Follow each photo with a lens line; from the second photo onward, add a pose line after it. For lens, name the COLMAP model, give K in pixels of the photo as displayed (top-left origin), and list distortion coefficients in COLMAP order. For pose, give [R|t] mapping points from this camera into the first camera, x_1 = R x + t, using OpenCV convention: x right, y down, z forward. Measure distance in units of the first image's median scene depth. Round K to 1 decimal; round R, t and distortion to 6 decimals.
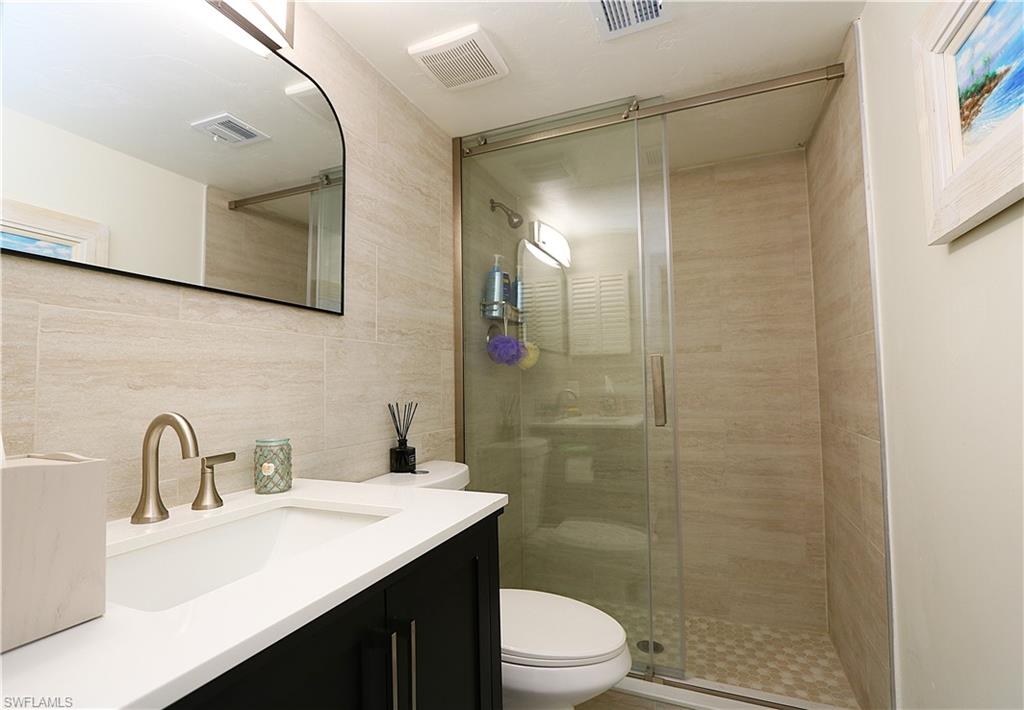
lens RADIAL K [[490.6, 0, 498.9], [0, 490.6, 357.5], [0, 0, 1]] dist [-0.015303, 0.001132]
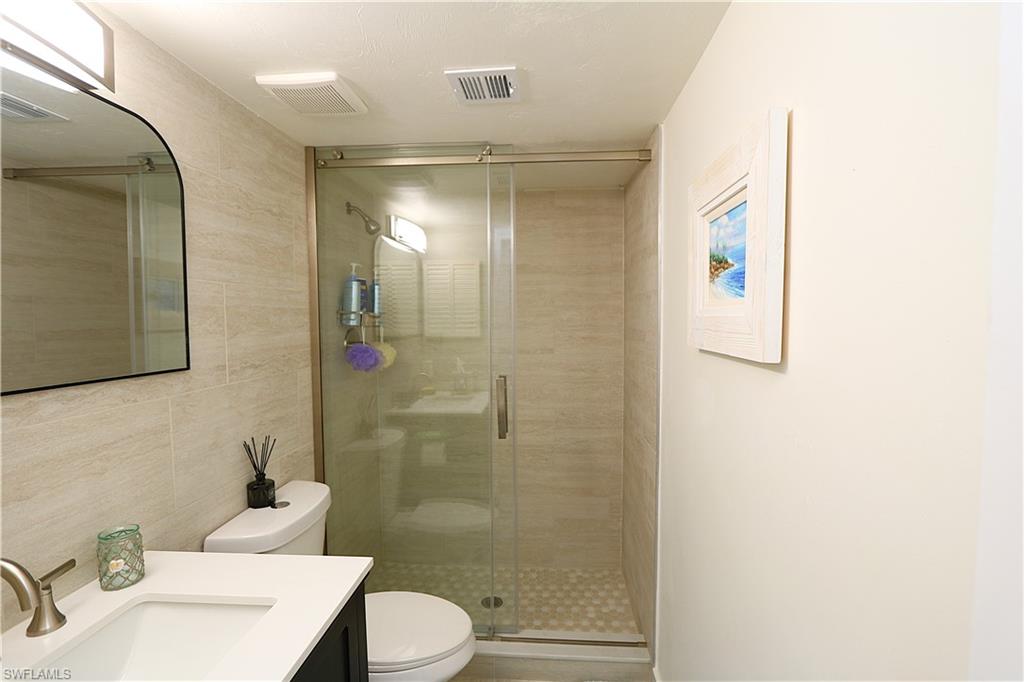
lens RADIAL K [[472.0, 0, 519.5], [0, 472.0, 342.4], [0, 0, 1]] dist [-0.017923, 0.004705]
pose [[0.941600, -0.009844, 0.336588, -0.012531], [-0.025850, 0.994510, 0.101399, -0.177614], [-0.335739, -0.104178, 0.936177, -0.051070]]
